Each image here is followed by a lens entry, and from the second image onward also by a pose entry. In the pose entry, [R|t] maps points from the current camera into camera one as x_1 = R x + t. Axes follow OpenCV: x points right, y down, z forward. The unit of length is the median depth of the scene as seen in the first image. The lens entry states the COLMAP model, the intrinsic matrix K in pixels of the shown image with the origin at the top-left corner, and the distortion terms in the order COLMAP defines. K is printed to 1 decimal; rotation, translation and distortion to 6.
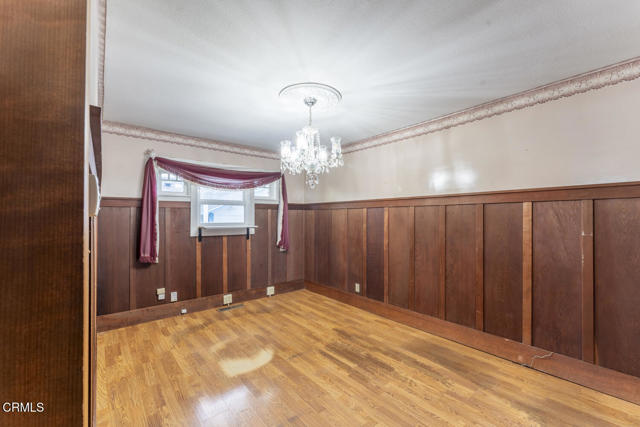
lens RADIAL K [[261.9, 0, 319.5], [0, 261.9, 217.6], [0, 0, 1]] dist [-0.000221, -0.000037]
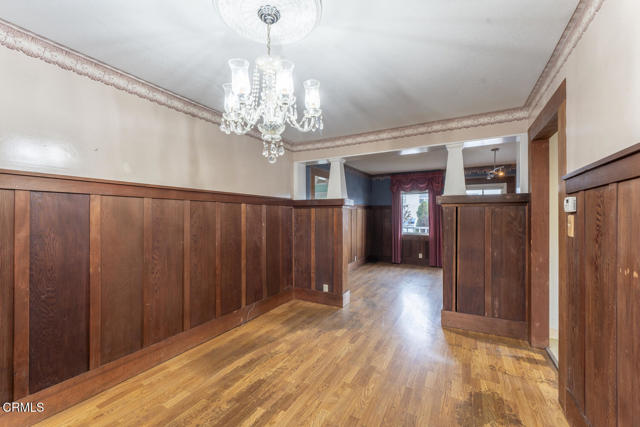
lens RADIAL K [[261.9, 0, 319.5], [0, 261.9, 217.6], [0, 0, 1]] dist [-0.000221, -0.000037]
pose [[-0.350126, -0.003210, 0.936697, -0.458969], [-0.000973, 0.999995, 0.003064, 0.007158], [-0.936702, 0.000162, -0.350128, 0.803588]]
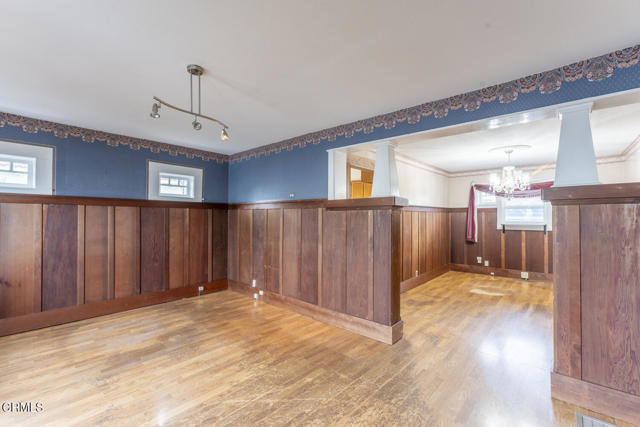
lens RADIAL K [[278.2, 0, 317.3], [0, 278.2, 215.9], [0, 0, 1]] dist [-0.026826, 0.000094]
pose [[0.132487, -0.011411, -0.991119, 1.239036], [0.005591, 0.999926, -0.010765, 0.001320], [0.991169, -0.004115, 0.132541, -0.388747]]
